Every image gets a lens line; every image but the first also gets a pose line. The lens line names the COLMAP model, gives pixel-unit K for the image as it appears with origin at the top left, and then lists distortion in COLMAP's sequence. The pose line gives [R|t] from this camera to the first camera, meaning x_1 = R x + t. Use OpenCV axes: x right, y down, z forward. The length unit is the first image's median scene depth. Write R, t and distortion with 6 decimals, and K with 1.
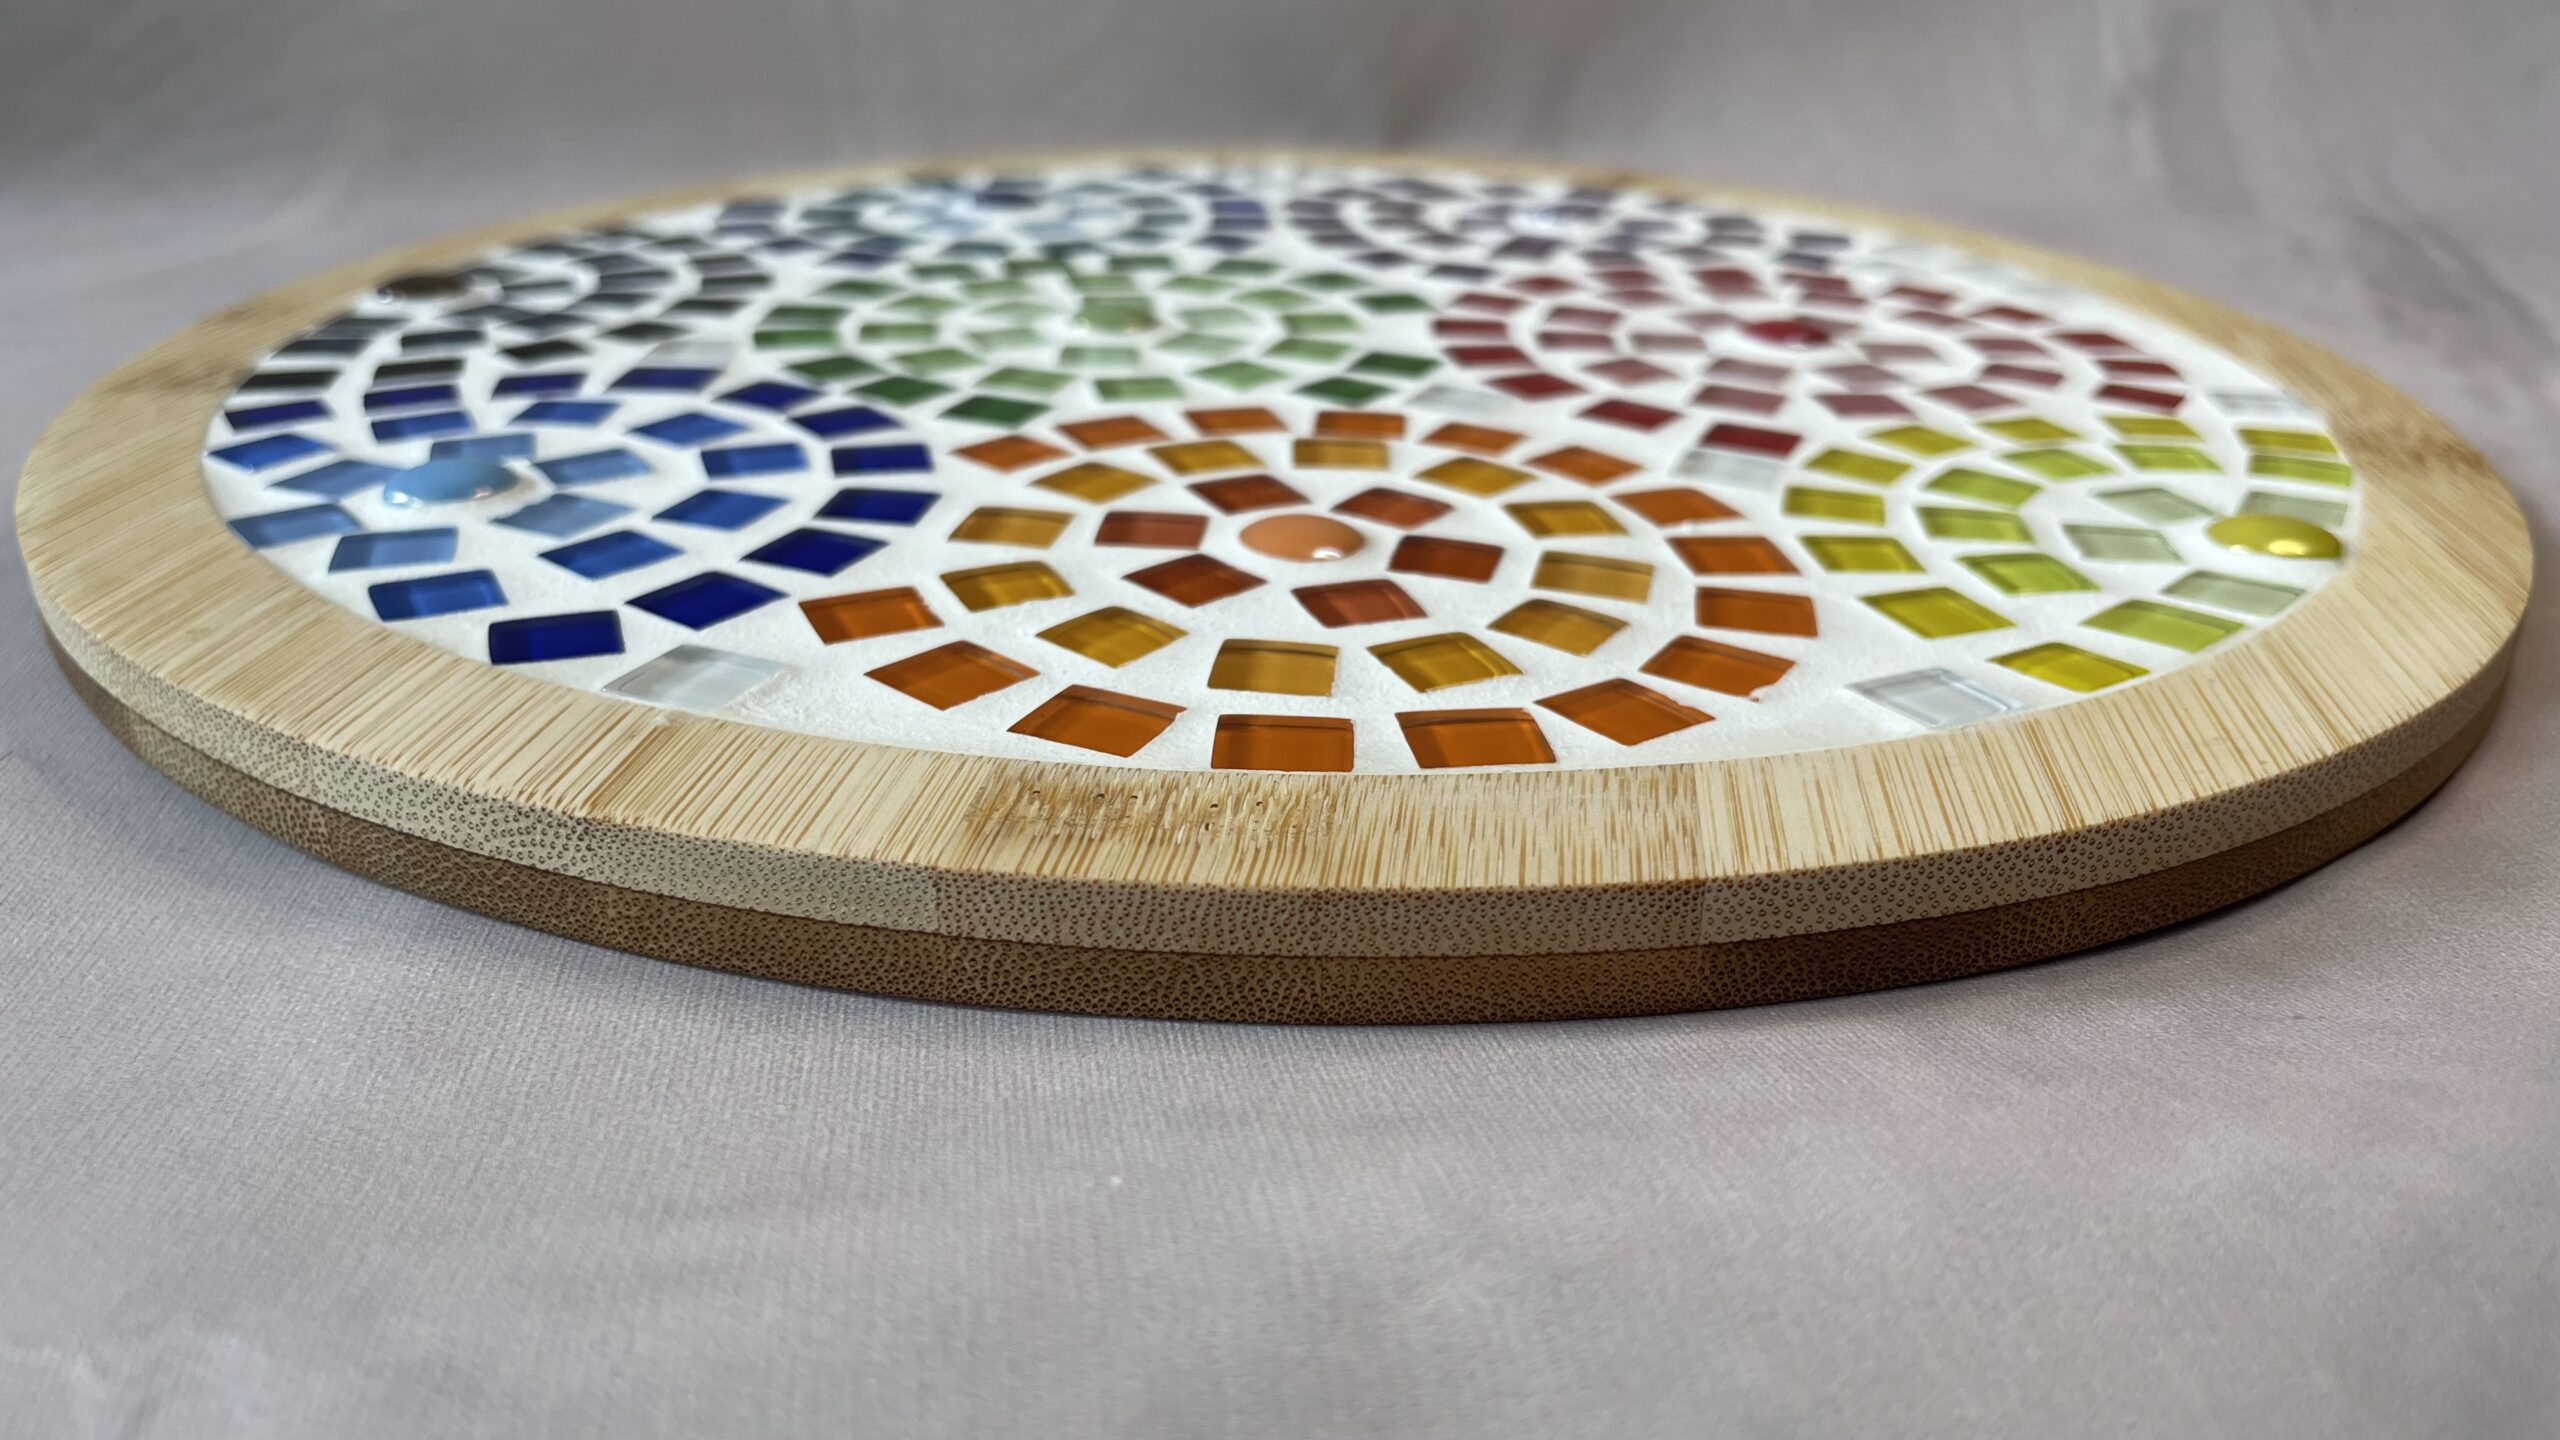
lens RADIAL K [[1989.6, 0, 1274.0], [0, 1989.6, 719.7], [0, 0, 1]] dist [0.096289, -0.197406]
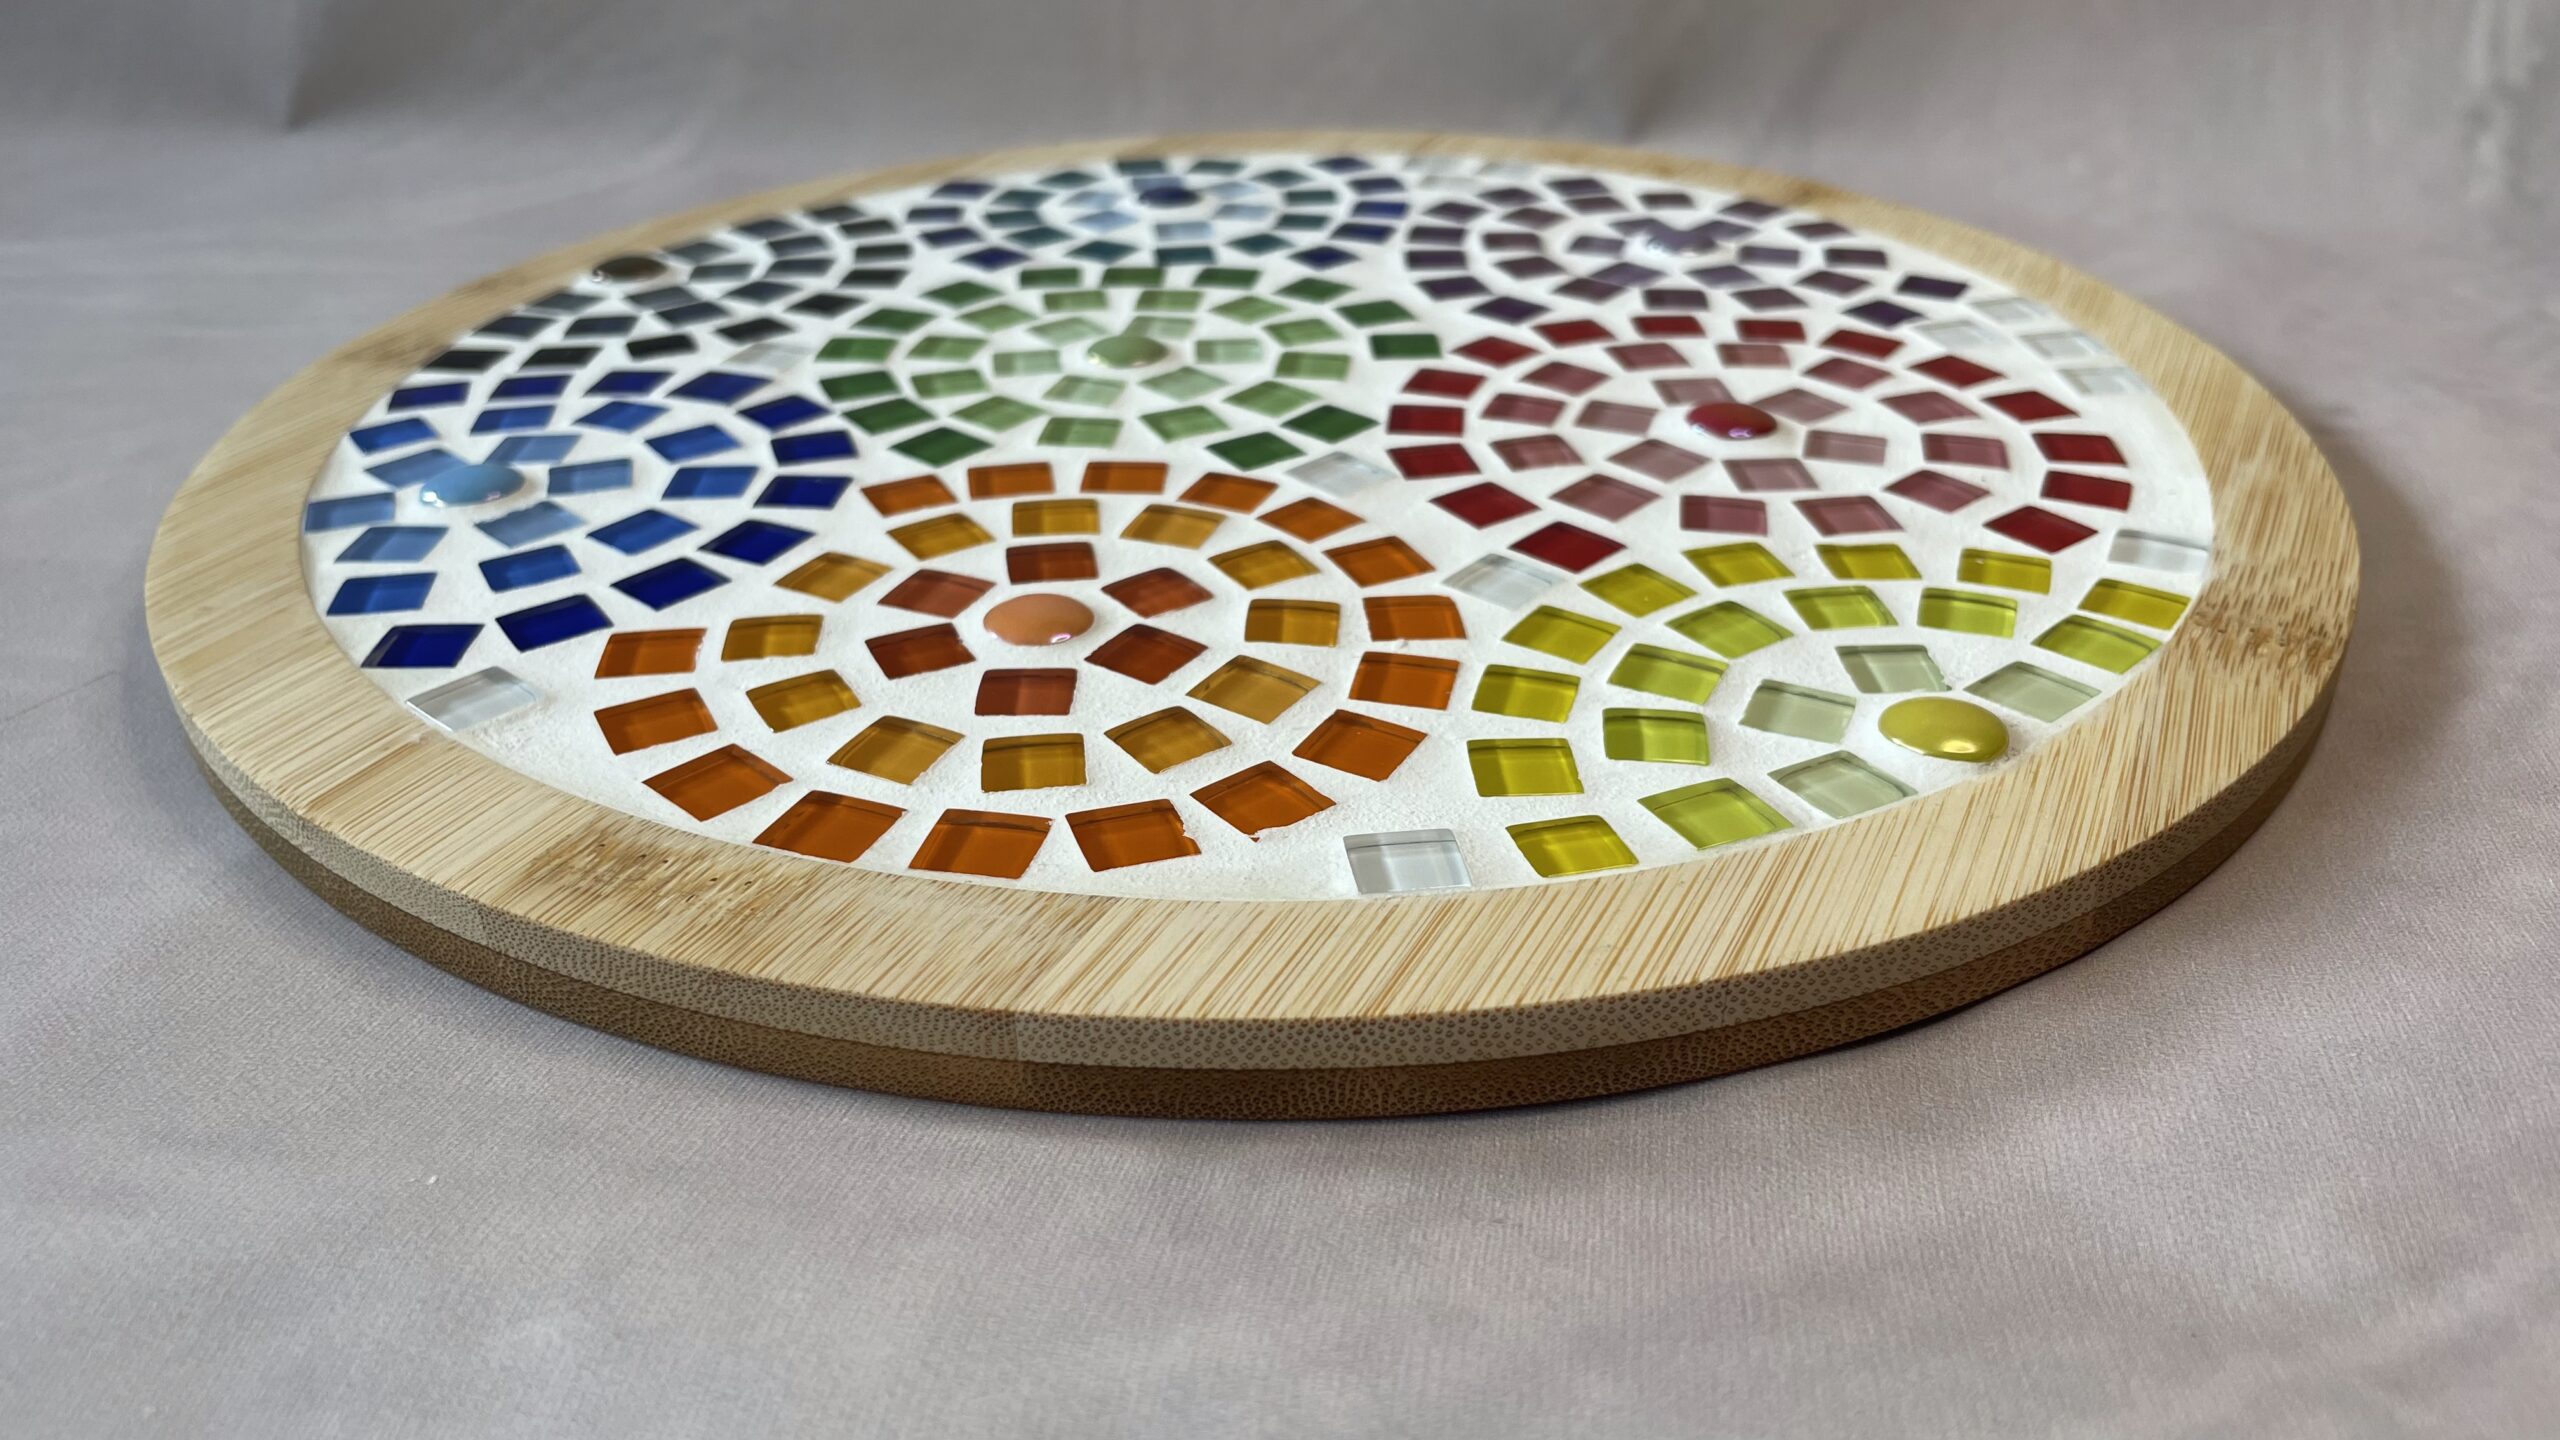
lens RADIAL K [[1971.1, 0, 1292.8], [0, 1971.1, 720.0], [0, 0, 1]] dist [0.091568, -0.162808]
pose [[0.946036, 0.139433, -0.292529, 0.511564], [-0.111476, 0.987634, 0.110239, -0.180467], [0.304283, -0.071680, 0.949881, -0.062670]]
